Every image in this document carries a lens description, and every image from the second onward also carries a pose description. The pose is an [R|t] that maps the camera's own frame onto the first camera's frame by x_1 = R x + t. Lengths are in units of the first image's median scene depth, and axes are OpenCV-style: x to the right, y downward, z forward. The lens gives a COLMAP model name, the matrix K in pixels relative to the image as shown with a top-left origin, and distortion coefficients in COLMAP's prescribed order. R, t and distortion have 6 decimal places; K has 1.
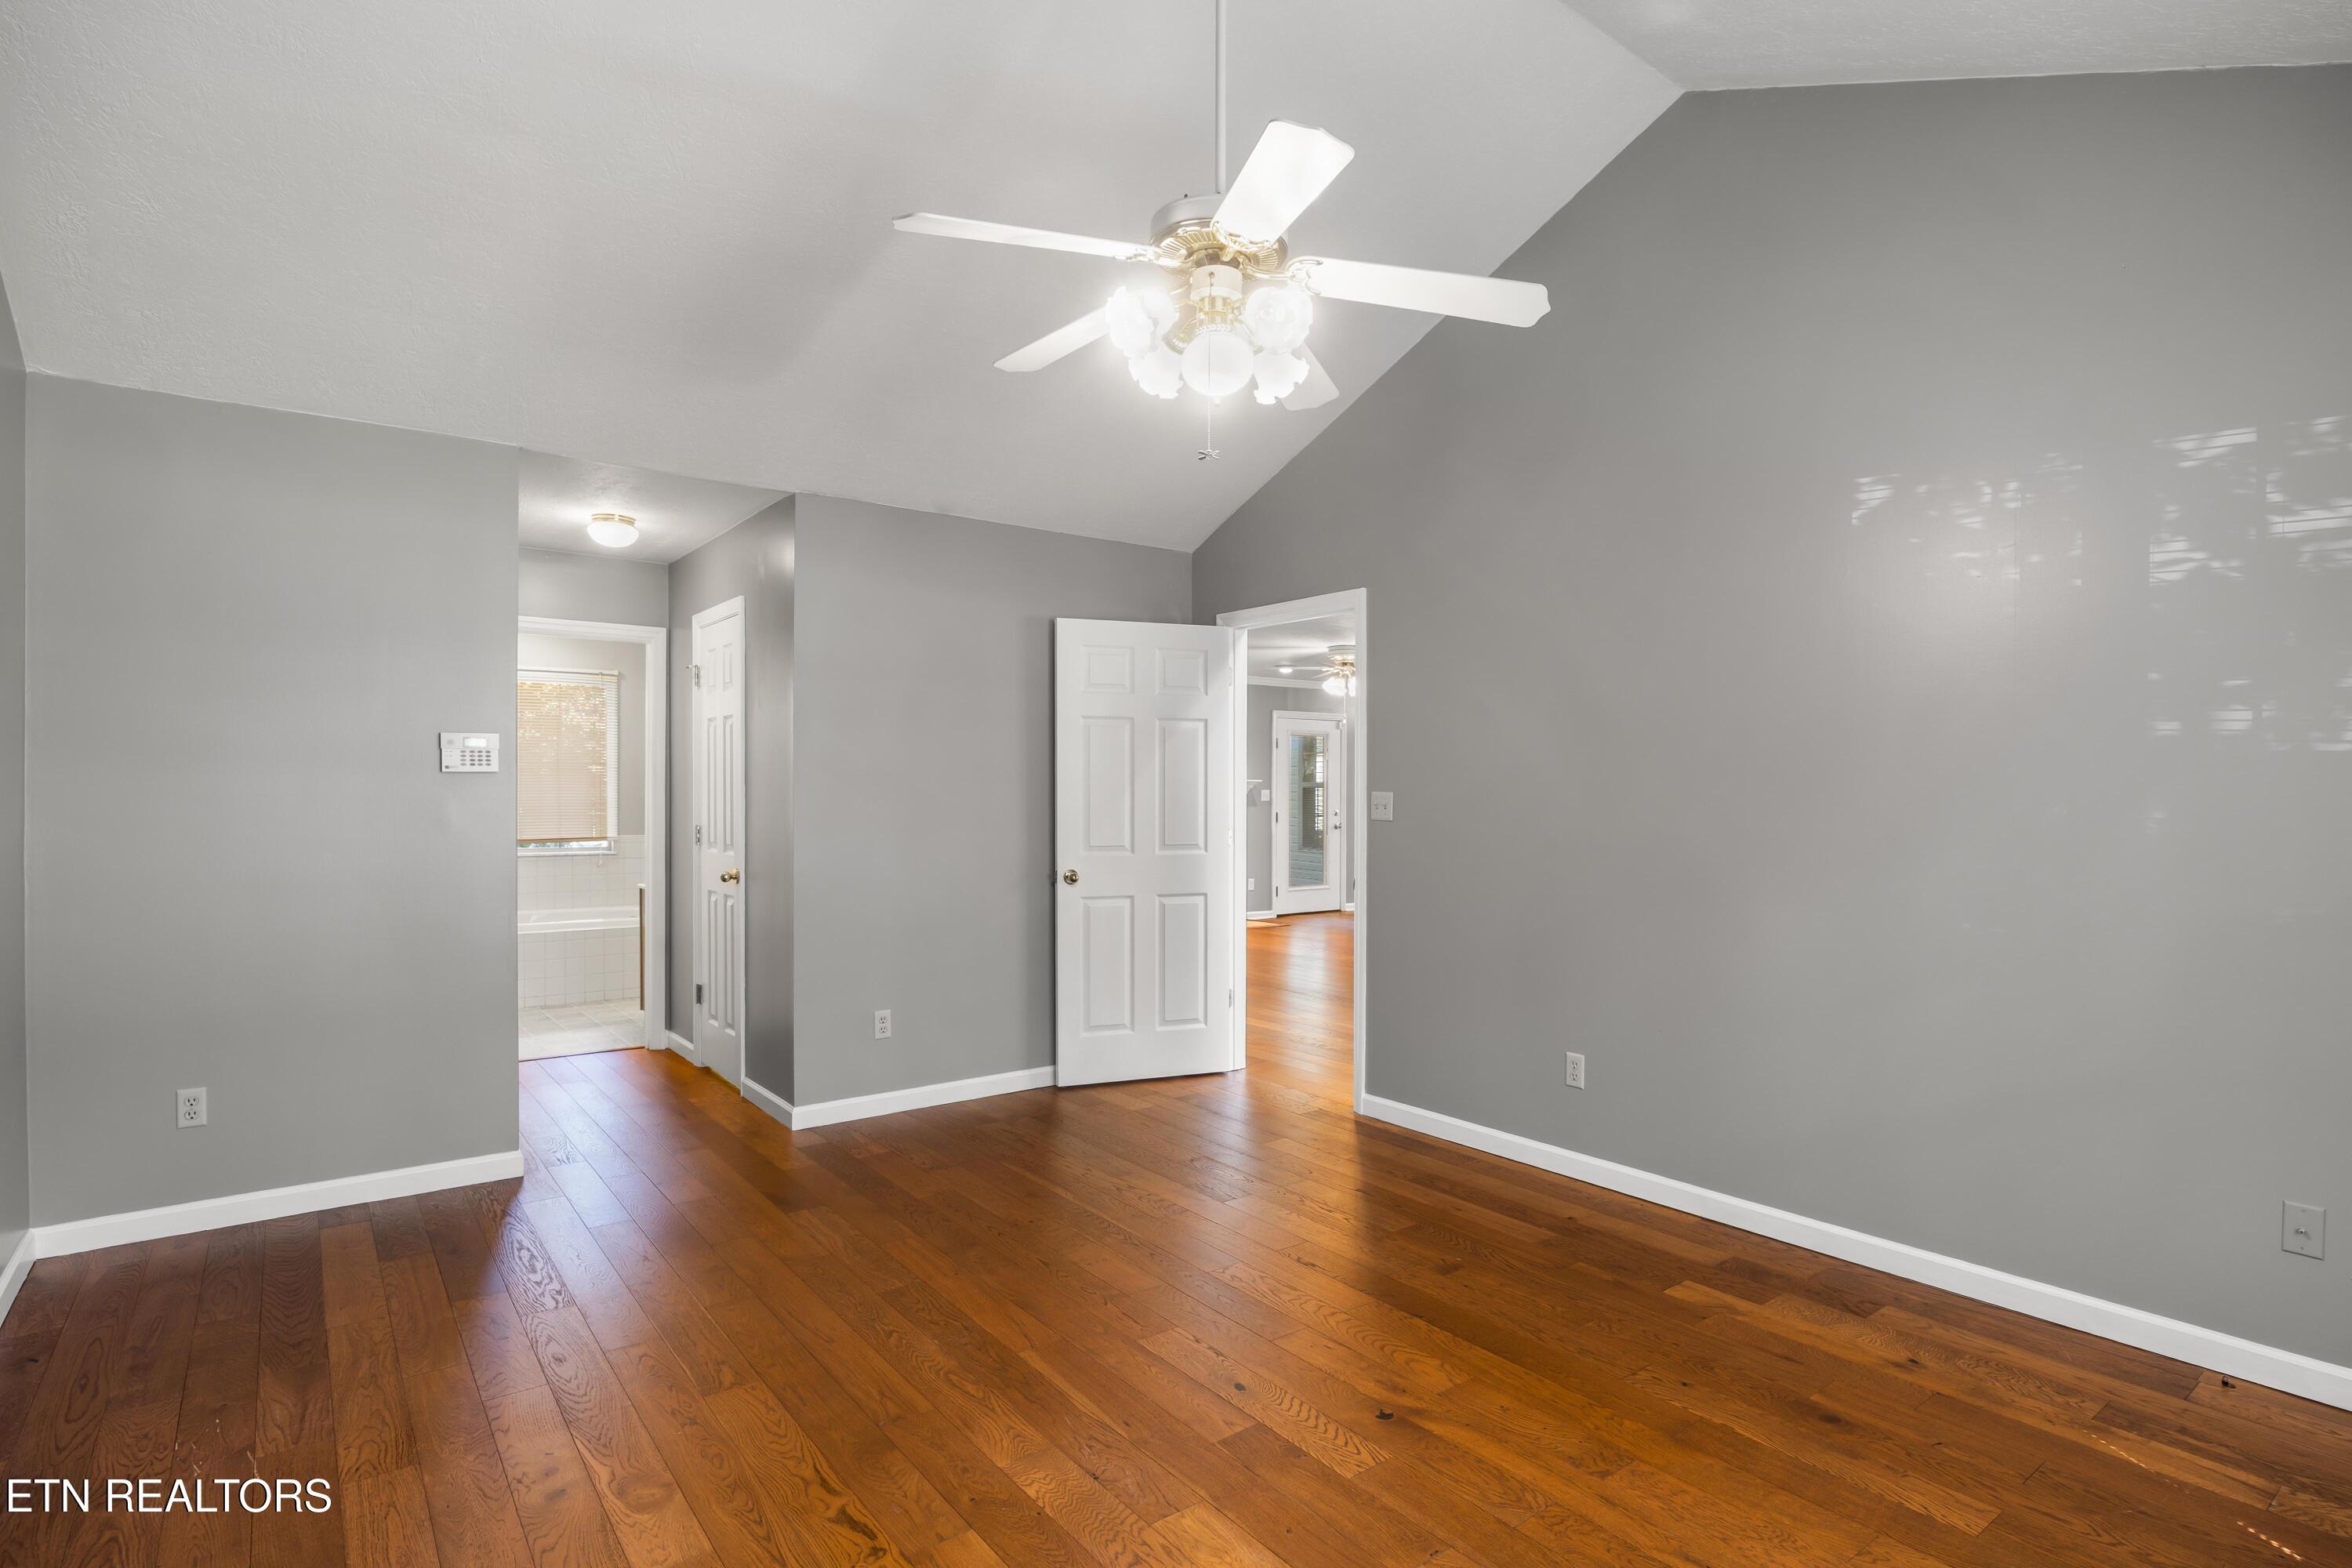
lens RADIAL K [[1166.0, 0, 1176.0], [0, 1166.0, 784.0], [0, 0, 1]] dist [0.002503, 0.000347]
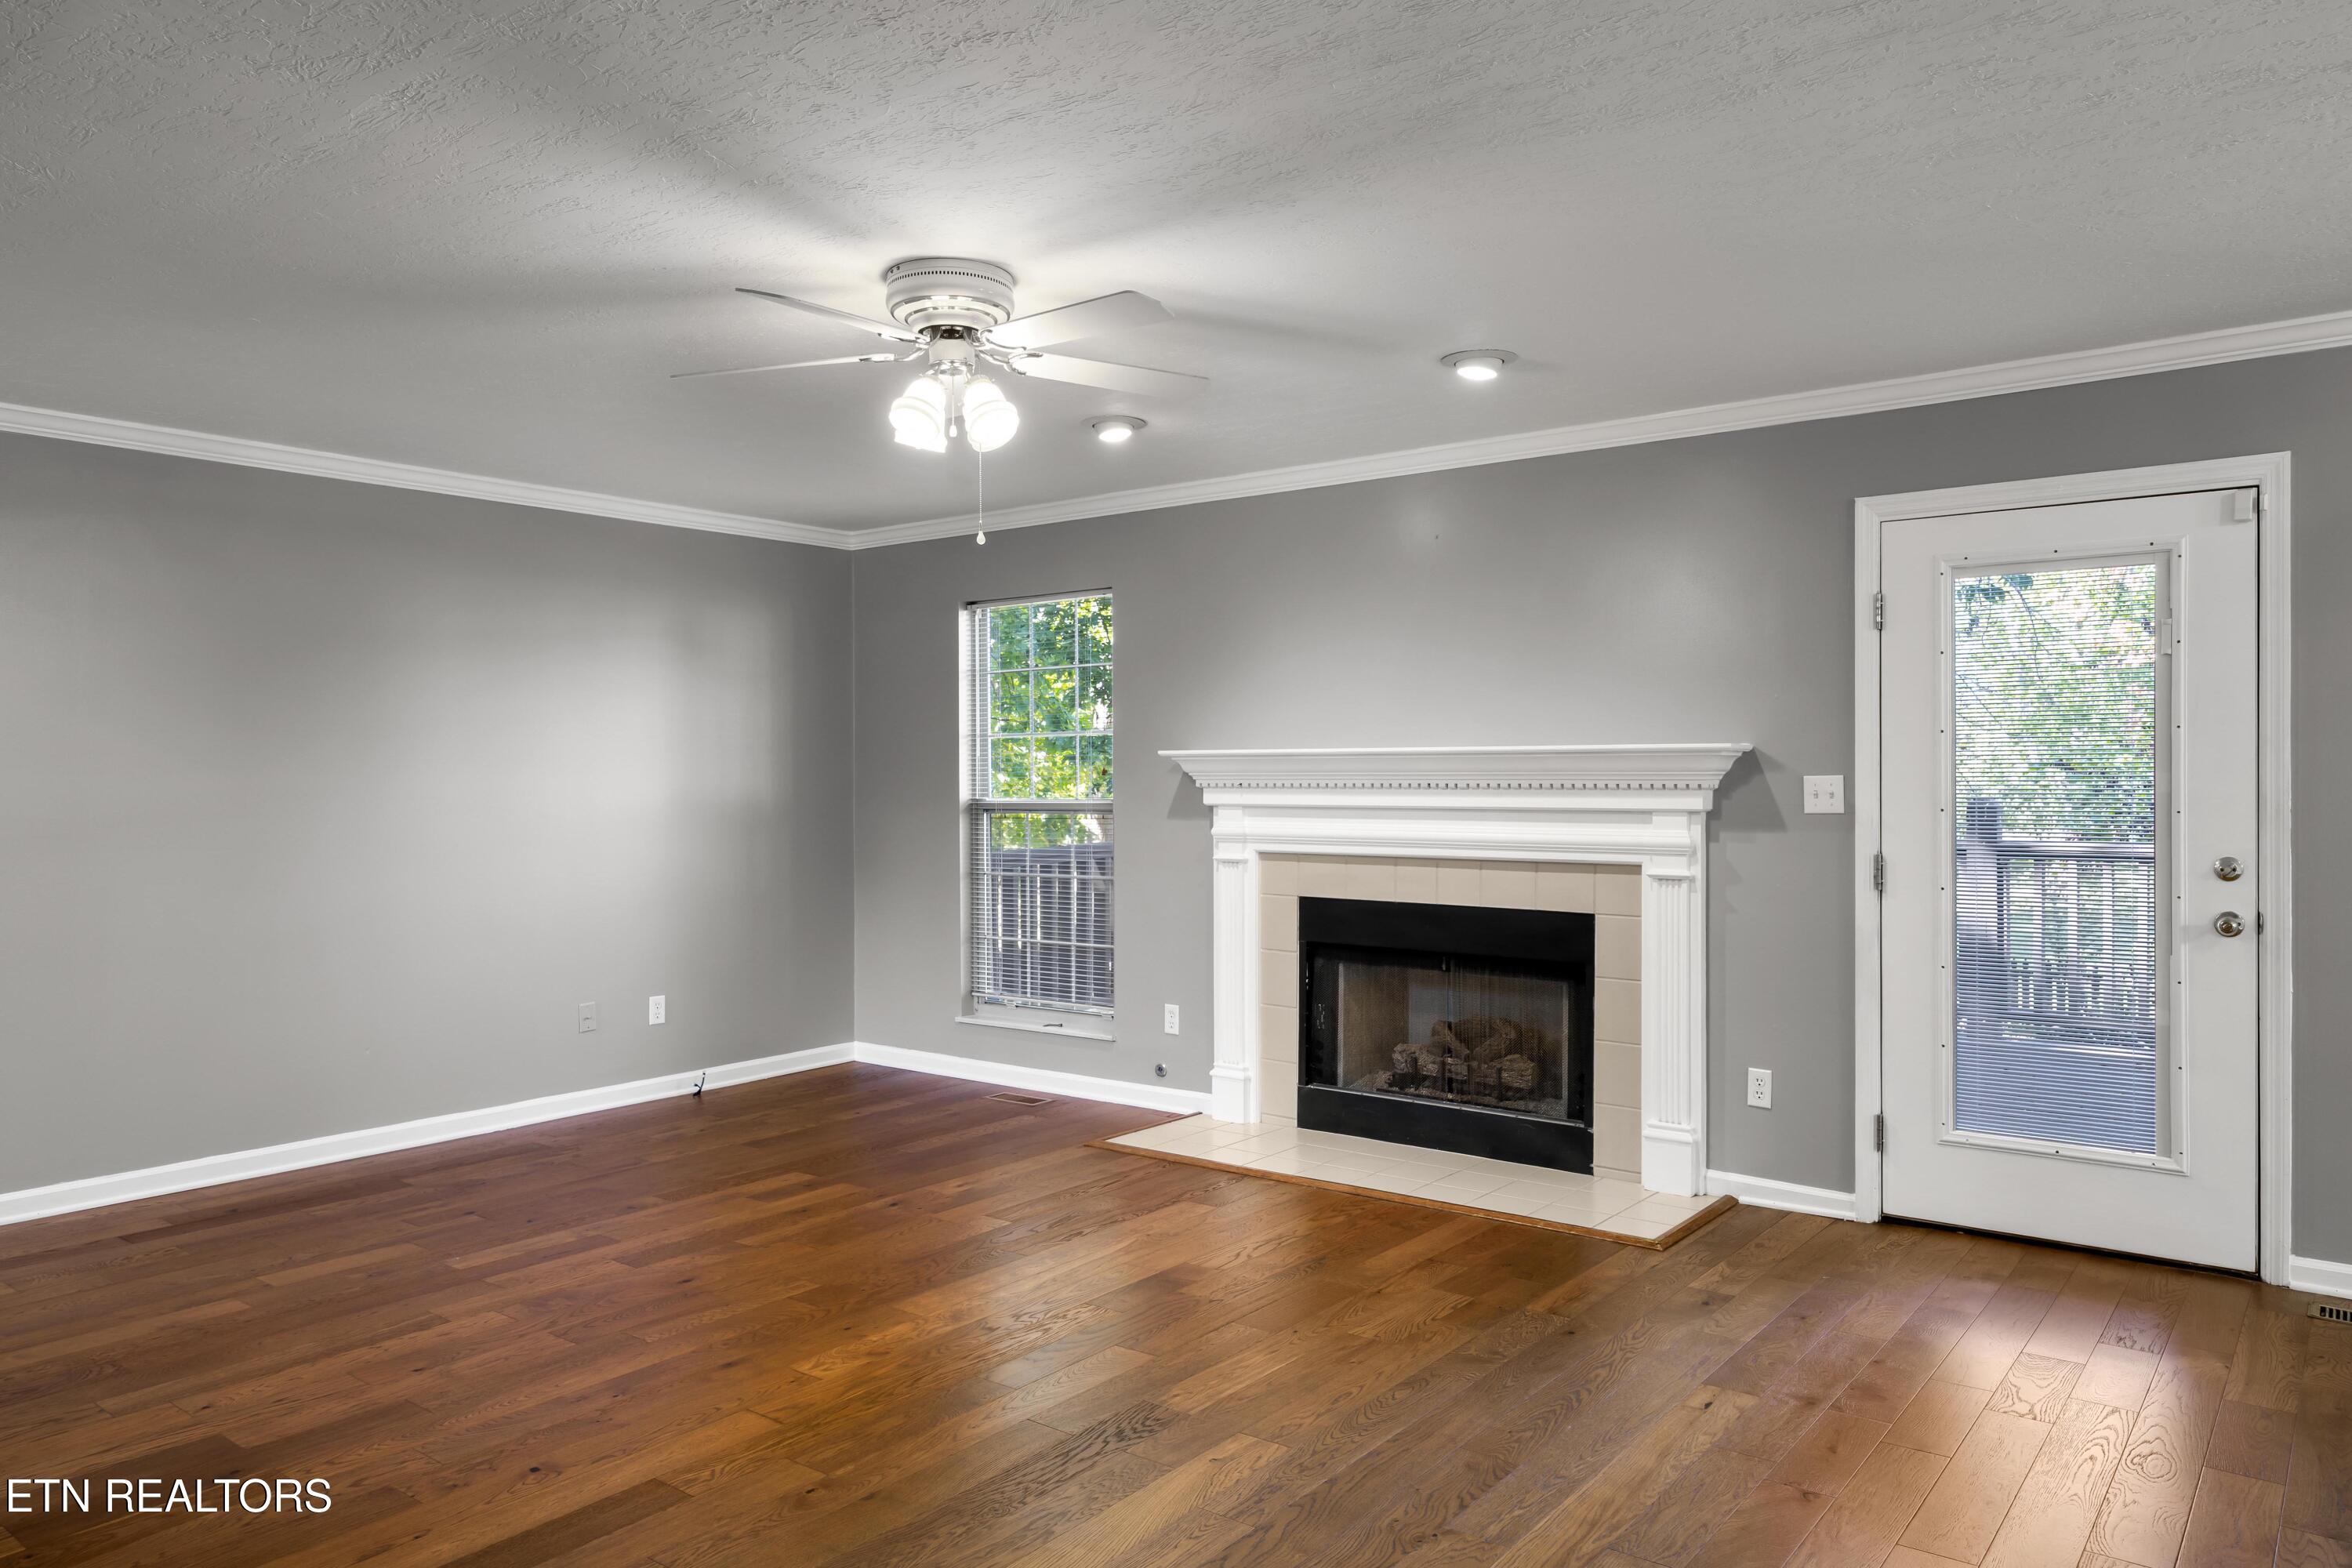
lens RADIAL K [[1593.9, 0, 1176.0], [0, 1593.9, 784.0], [0, 0, 1]] dist [-0.007324, -0.001523]
pose [[0.270588, 0.000082, -0.962695, 0.416523], [0.006435, 0.999978, 0.001894, 0.005553], [0.962674, -0.006708, 0.270581, 0.736371]]
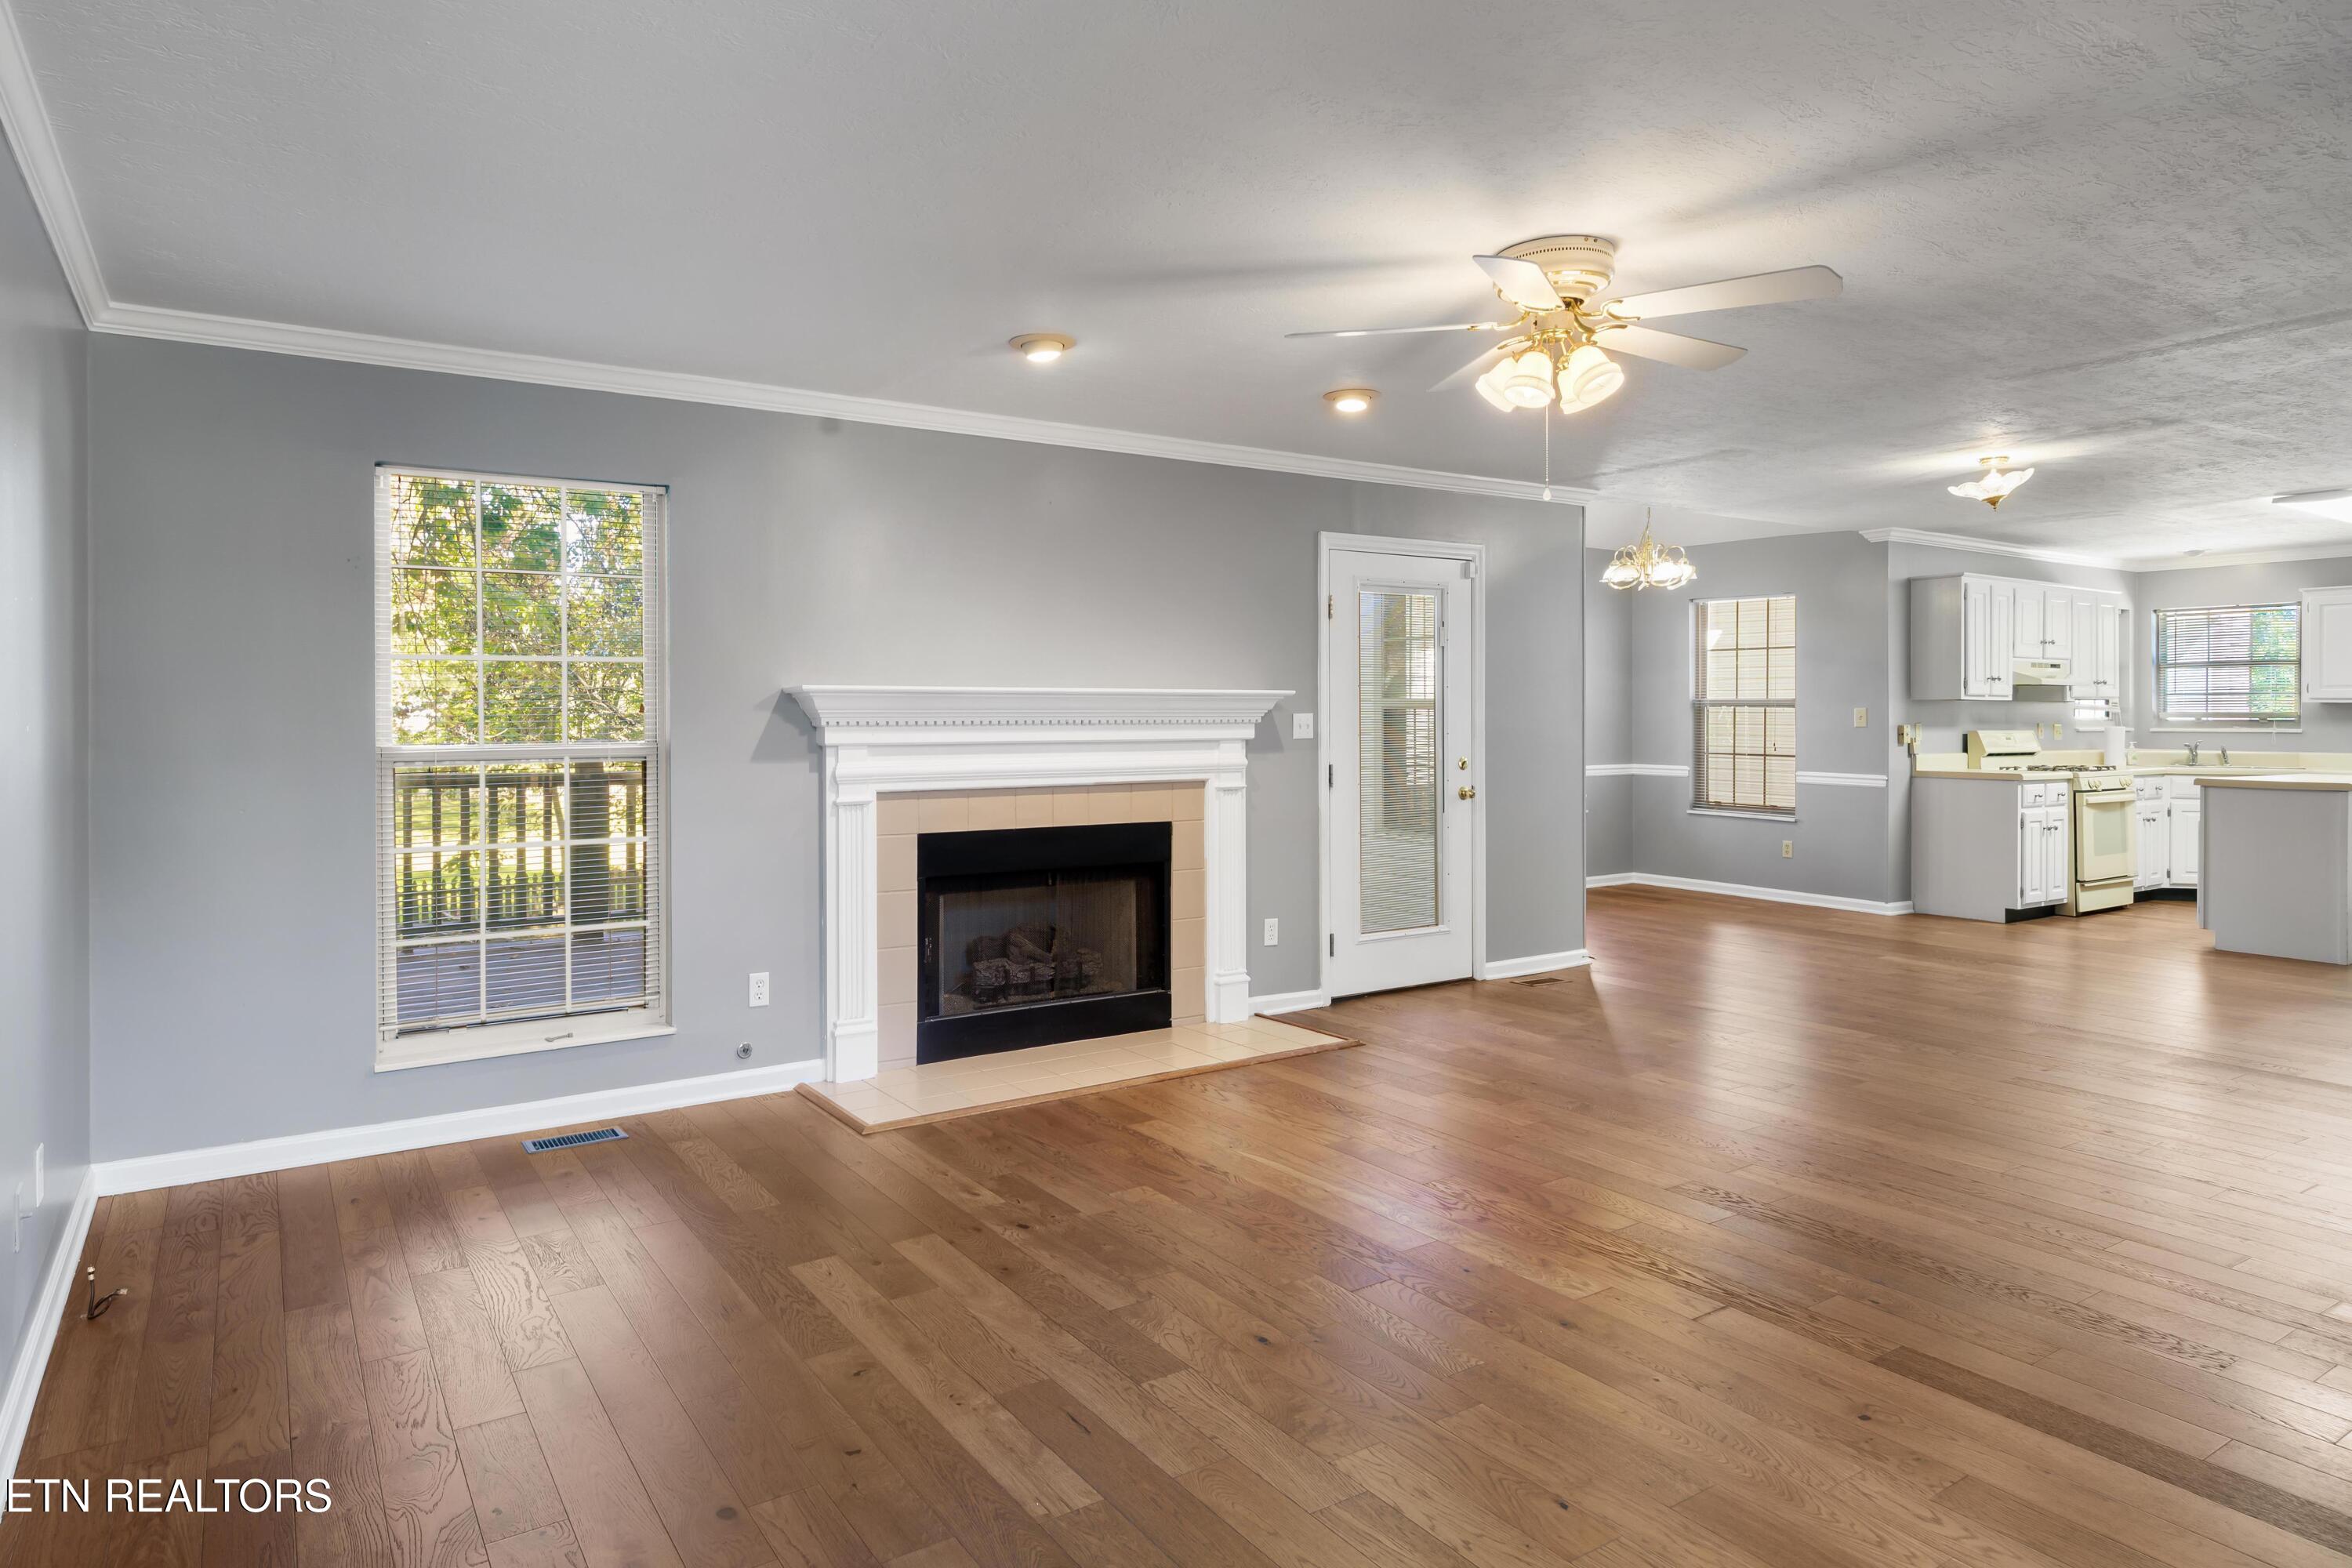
lens RADIAL K [[1374.2, 0, 1129.1], [0, 1374.2, 727.9], [0, 0, 1]] dist [0.002149, -0.000492]
pose [[0.998146, -0.006264, -0.060537, 0.042699], [0.006975, 0.999909, 0.011546, 0.004285], [0.060460, -0.011947, 0.998099, 0.485635]]
